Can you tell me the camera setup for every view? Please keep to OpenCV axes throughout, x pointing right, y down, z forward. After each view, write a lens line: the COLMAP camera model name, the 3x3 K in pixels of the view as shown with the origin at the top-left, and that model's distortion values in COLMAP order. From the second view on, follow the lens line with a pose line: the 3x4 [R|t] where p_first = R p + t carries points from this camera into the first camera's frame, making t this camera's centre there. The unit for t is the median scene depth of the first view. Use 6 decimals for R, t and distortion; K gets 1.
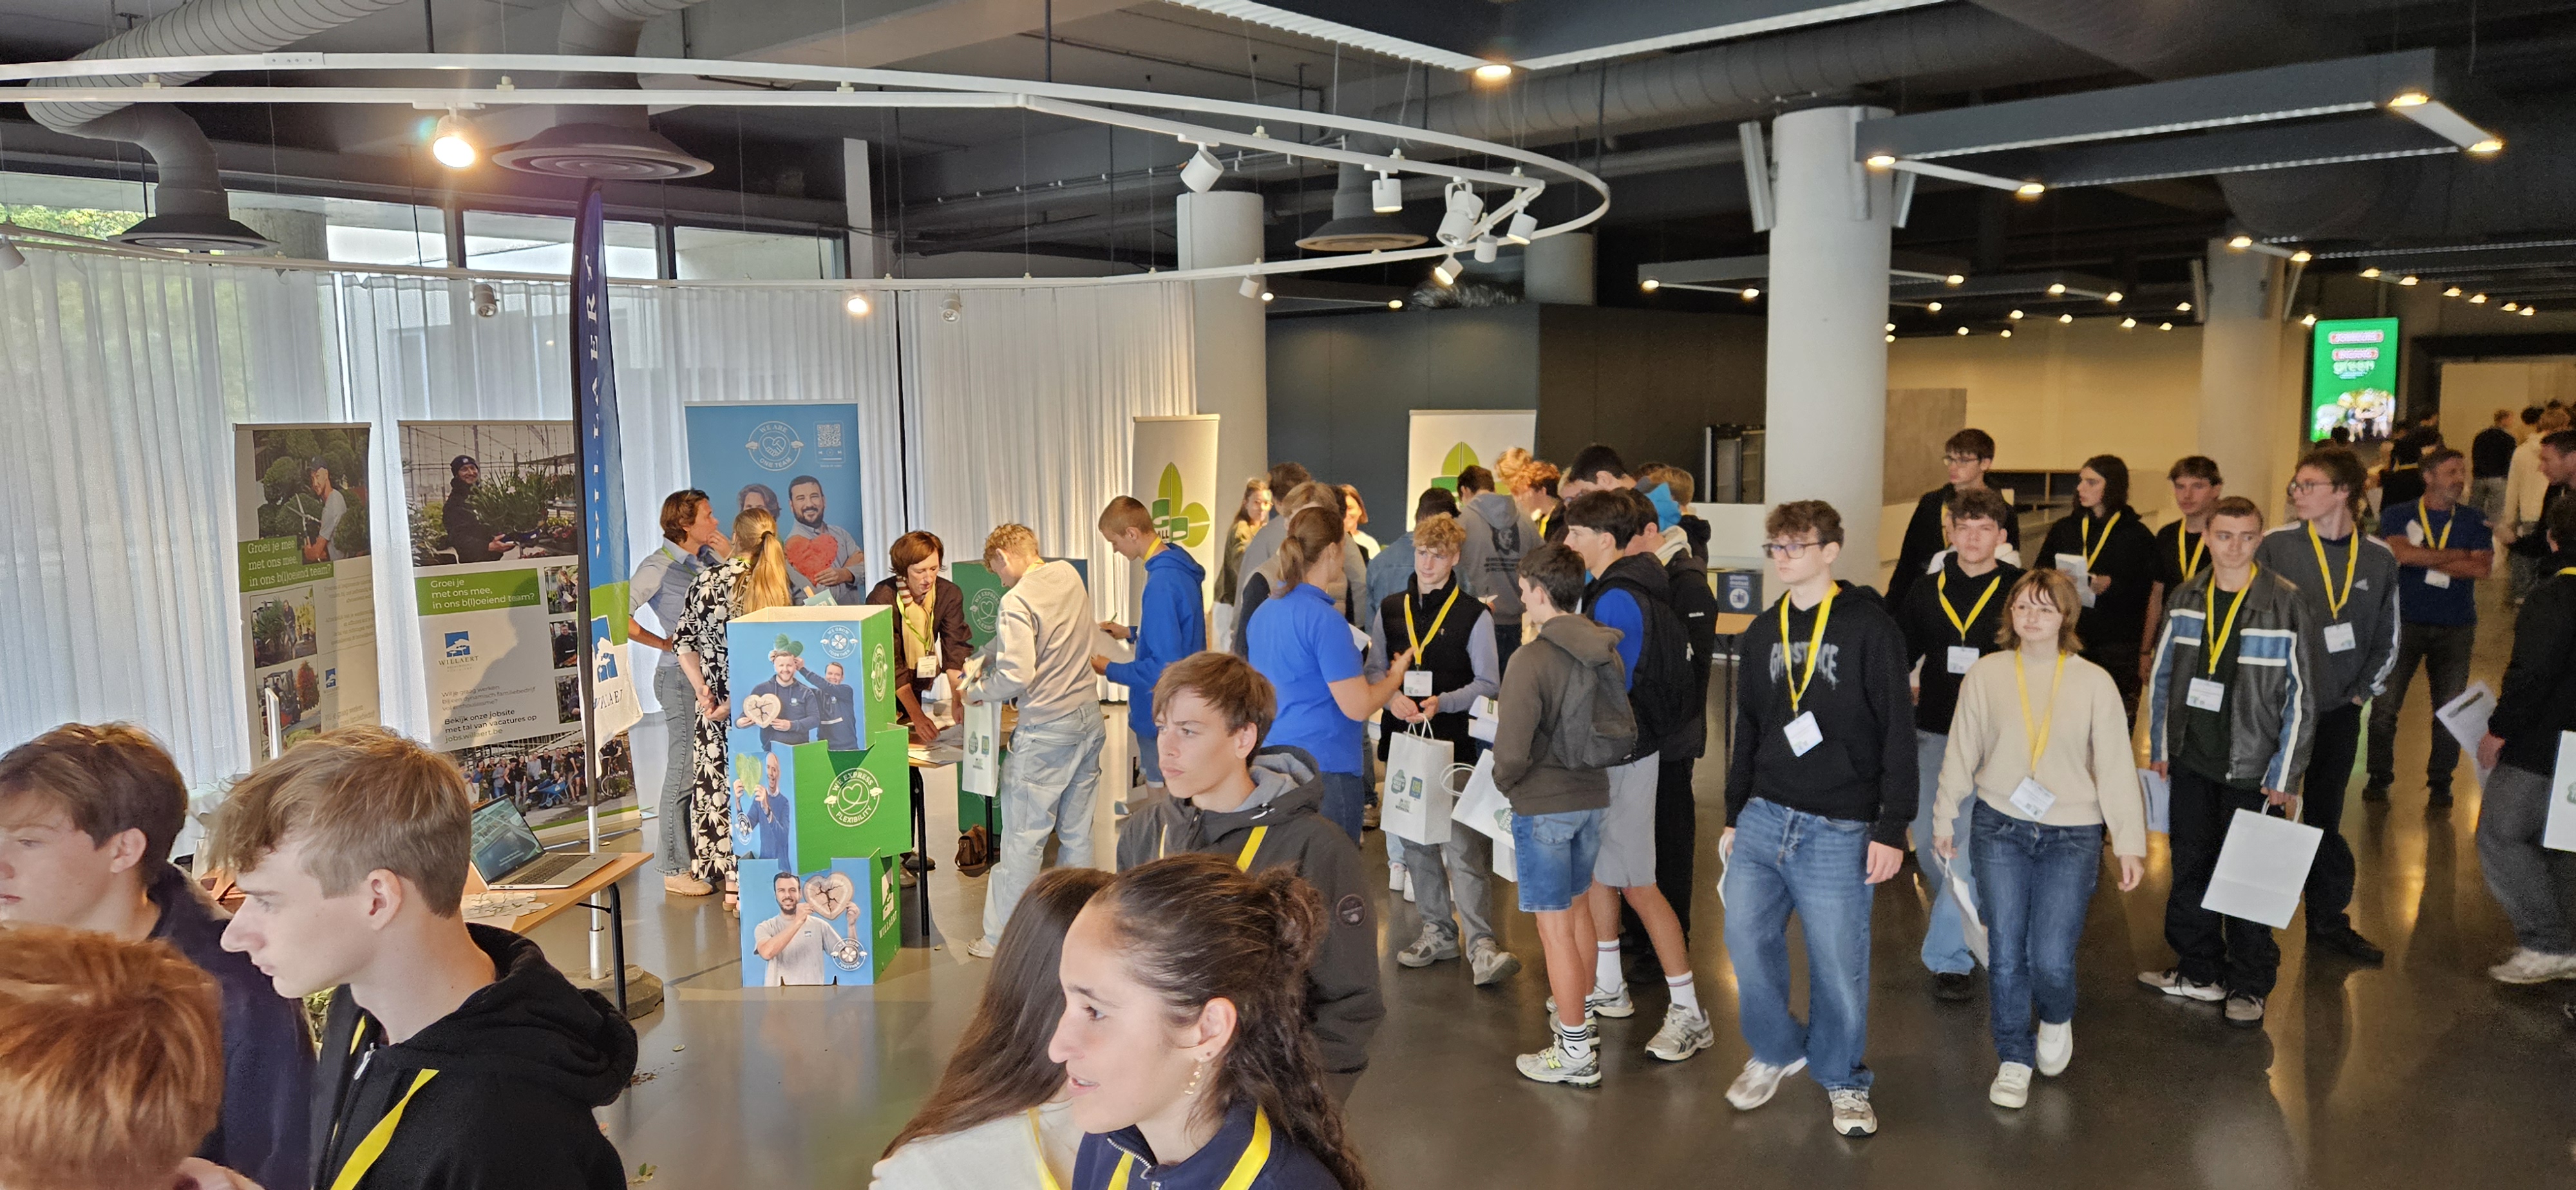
lens RADIAL K [[1719.6, 0, 1297.9], [0, 1719.6, 577.5], [0, 0, 1]] dist [0.085512, -0.097779]
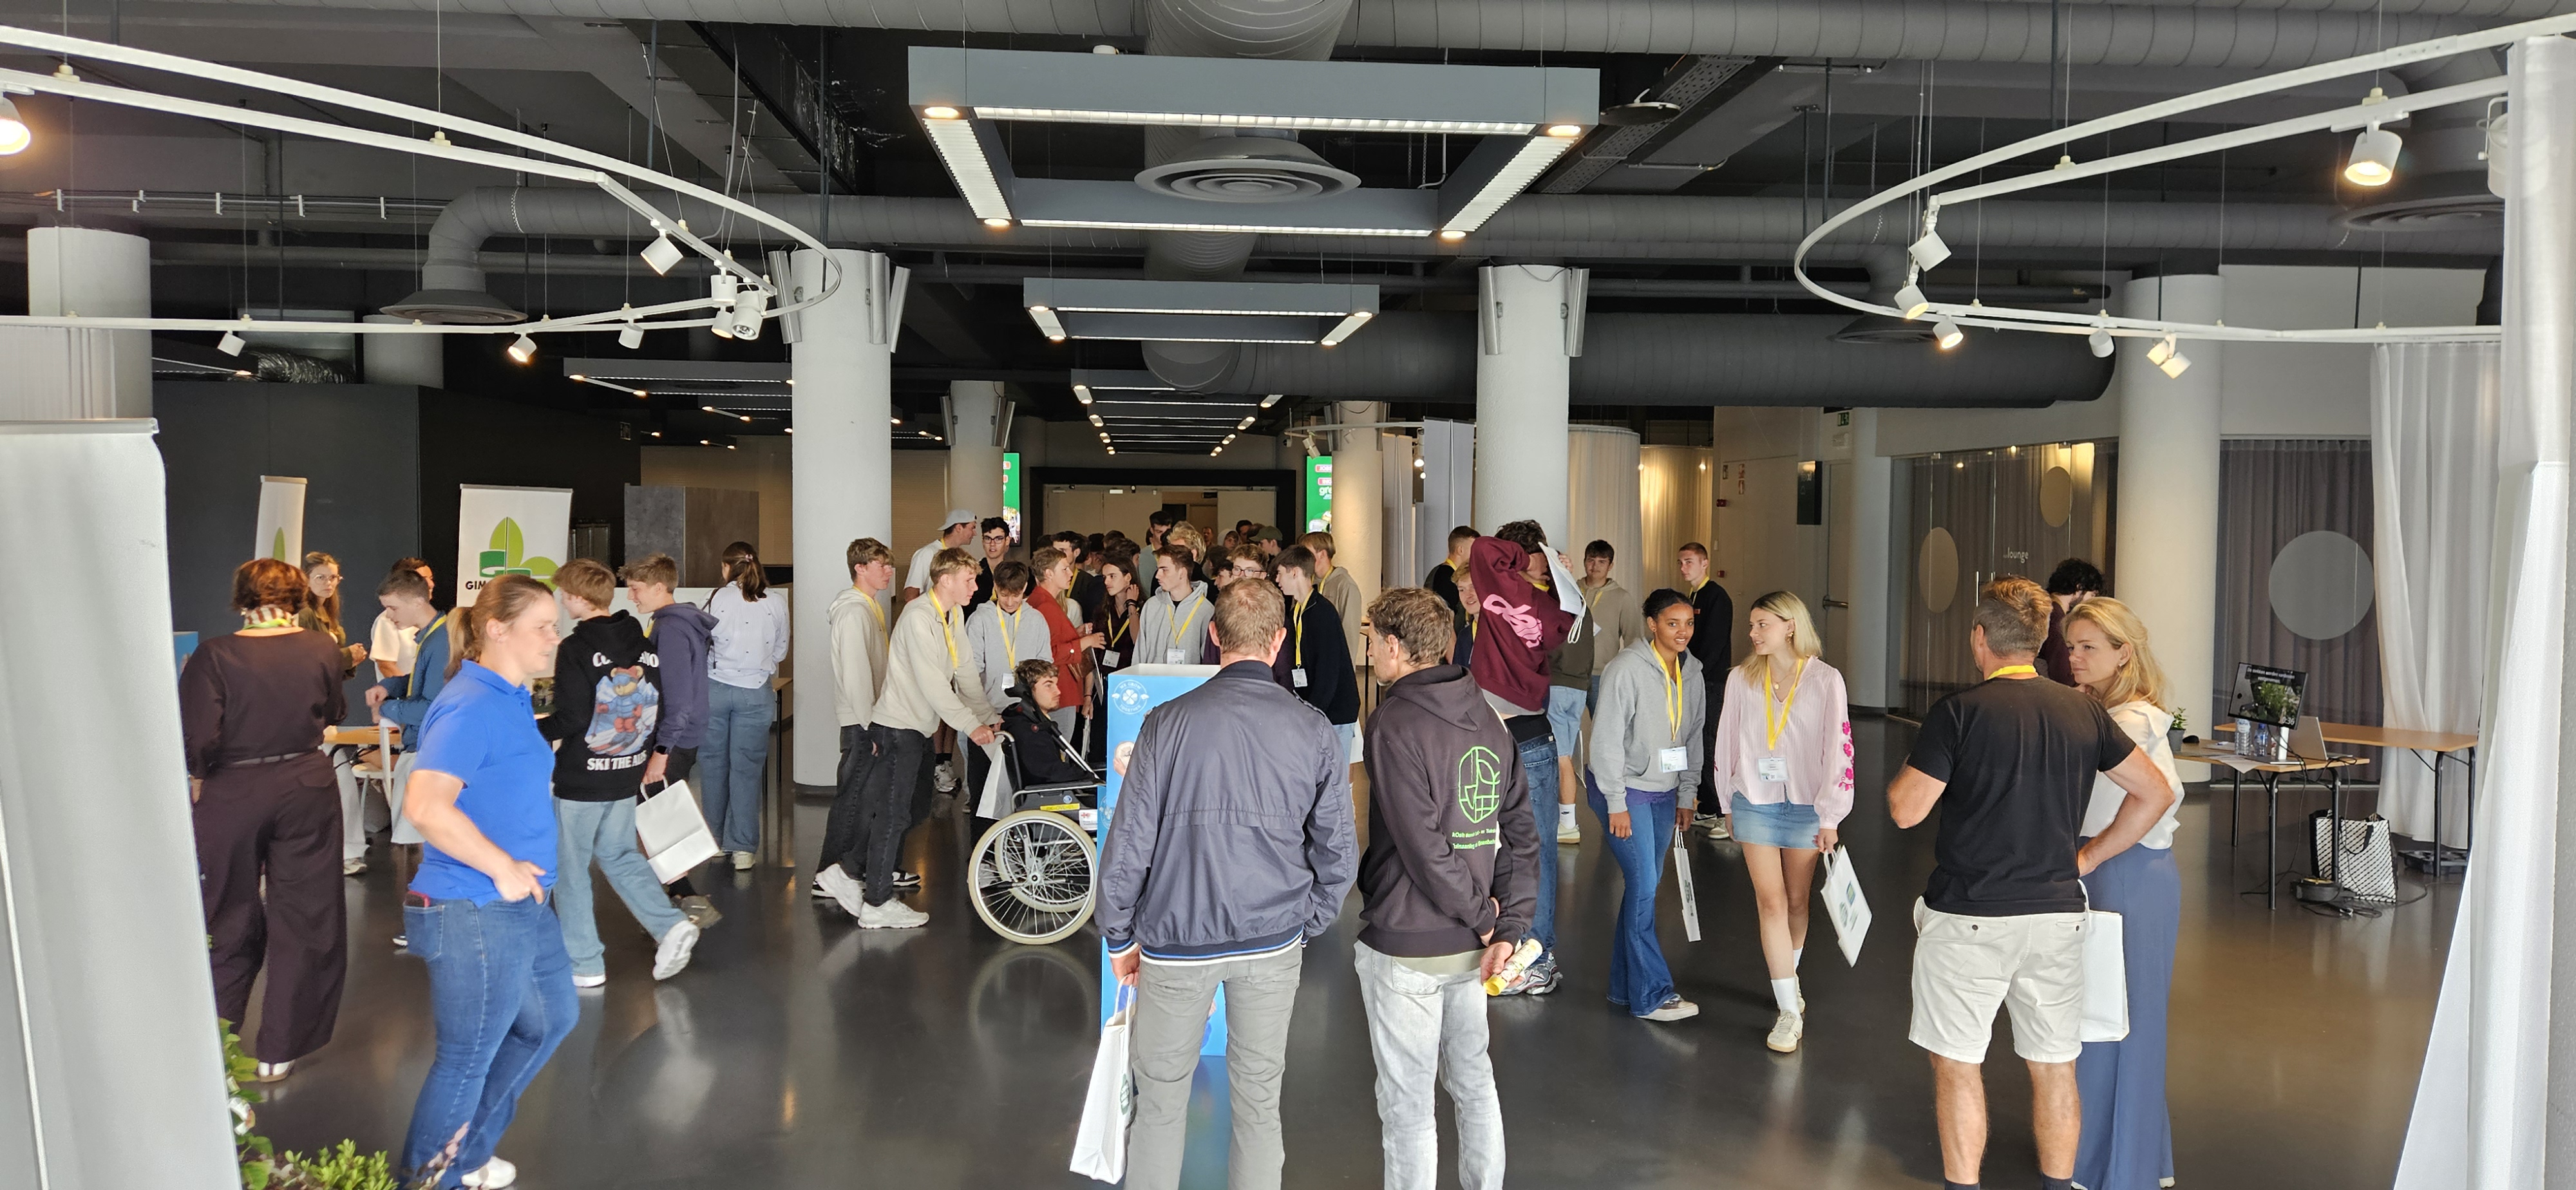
lens RADIAL K [[1696.5, 0, 1288.0], [0, 1696.5, 595.0], [0, 0, 1]] dist [0.091661, -0.090430]
pose [[0.697896, -0.010070, 0.716128, -0.387240], [0.050587, 0.998097, -0.035264, 0.032692], [-0.714410, 0.060837, 0.697077, -0.044047]]
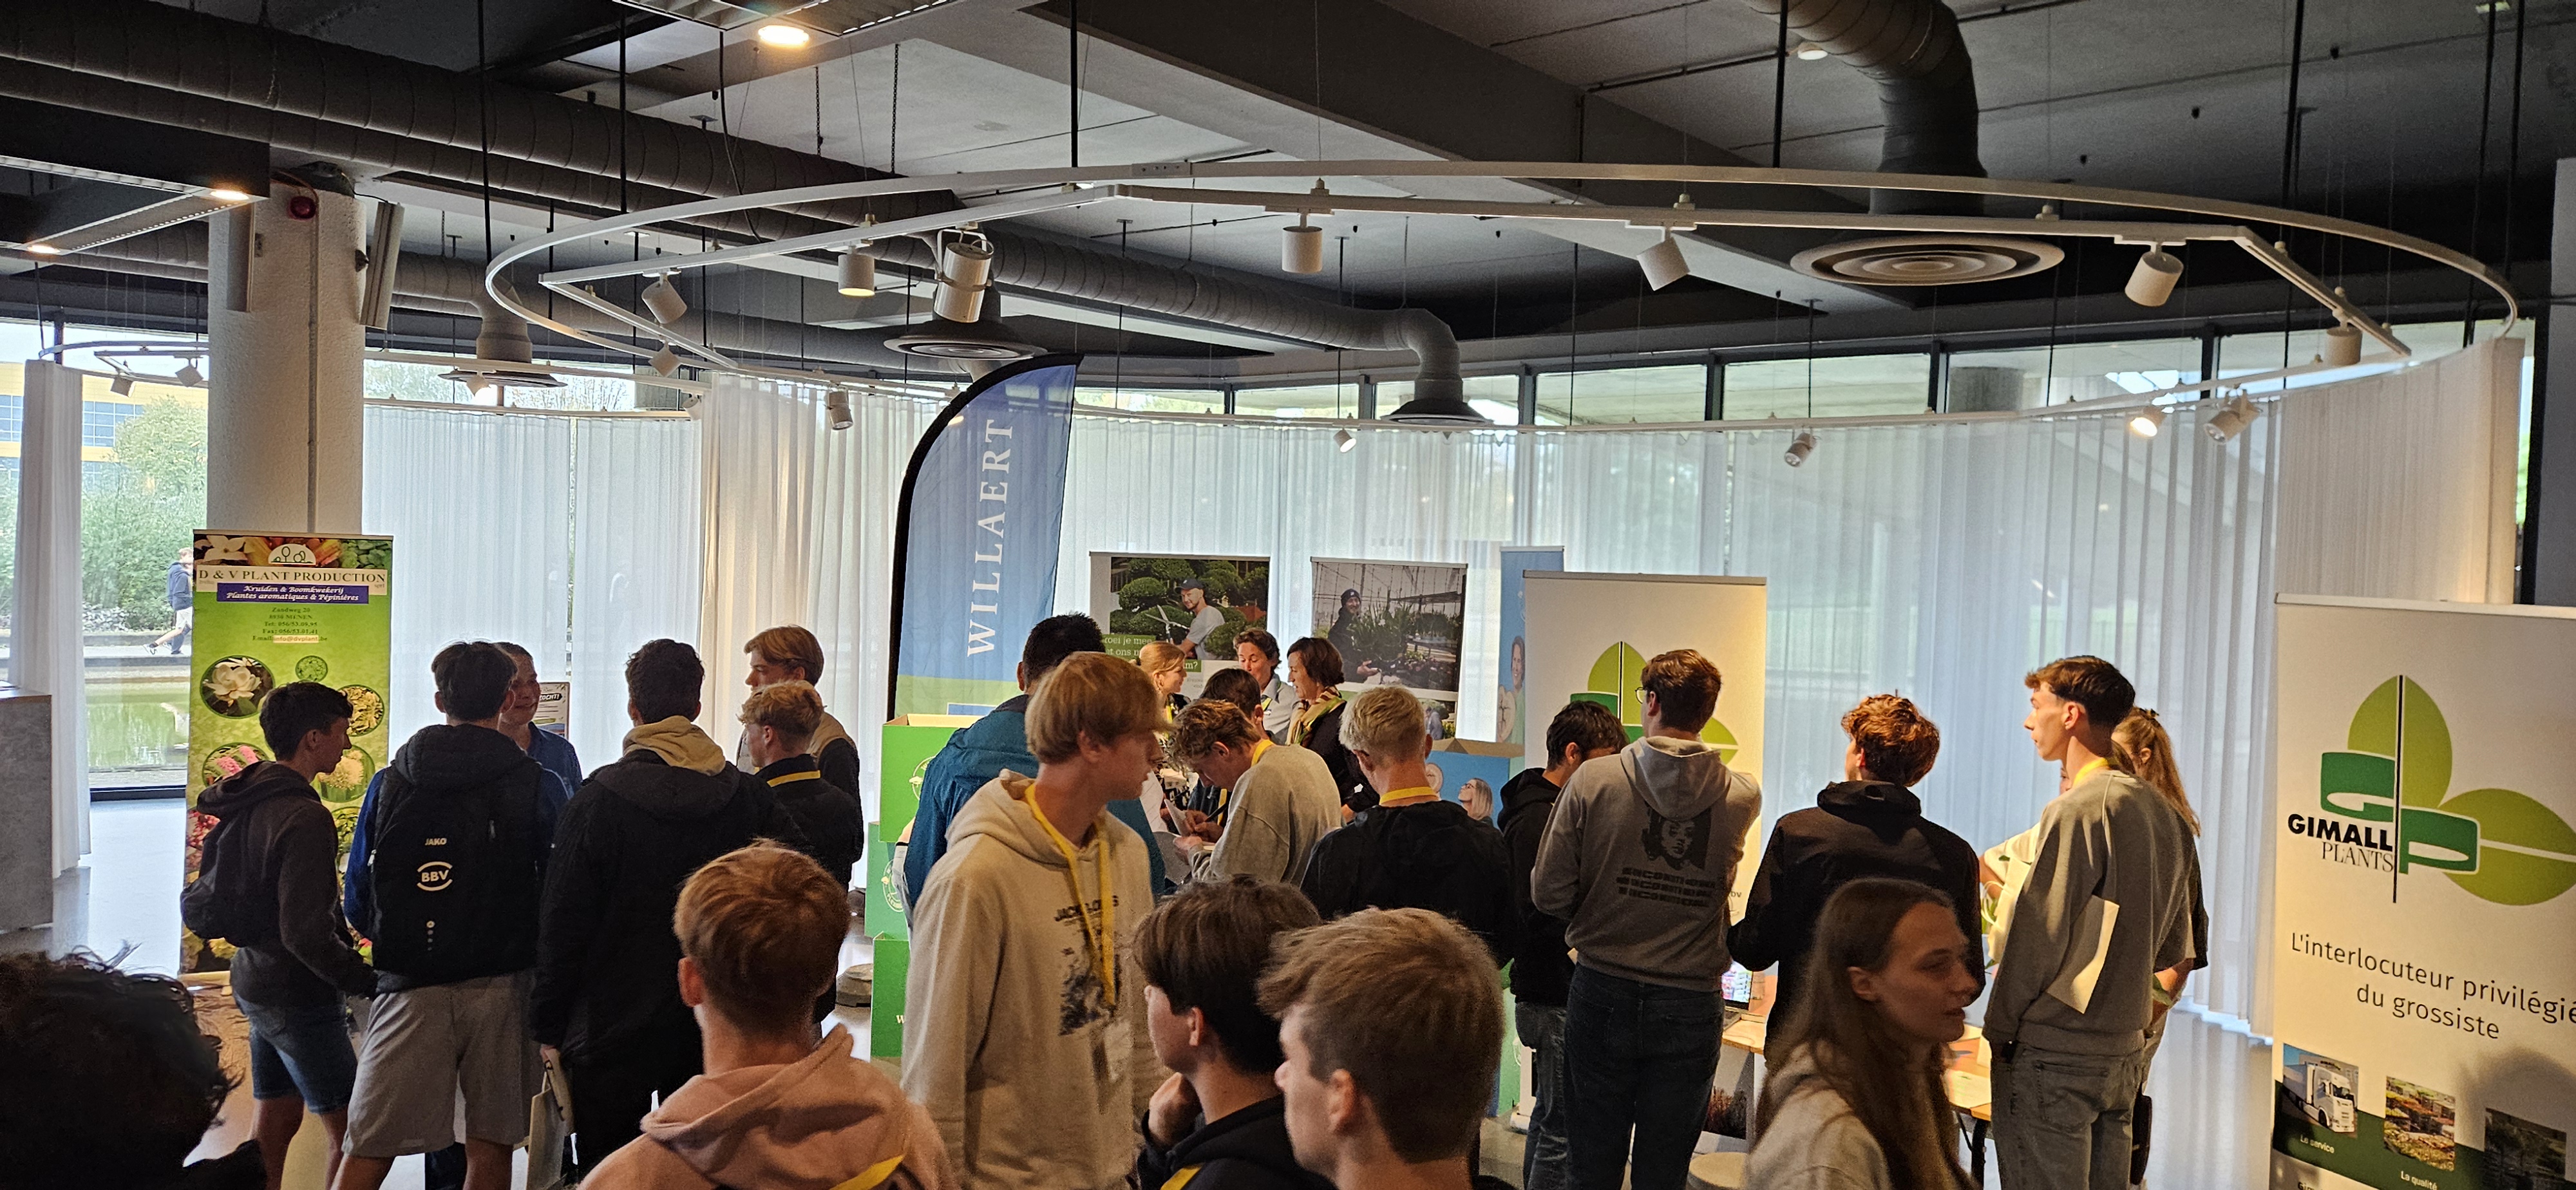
lens RADIAL K [[1696.5, 0, 1288.0], [0, 1696.5, 595.0], [0, 0, 1]] dist [0.091661, -0.090430]
pose [[0.010226, 0.040749, -0.999117, 0.623048], [-0.125480, 0.991324, 0.039147, -0.100231], [0.992043, 0.124969, 0.015250, 0.897844]]
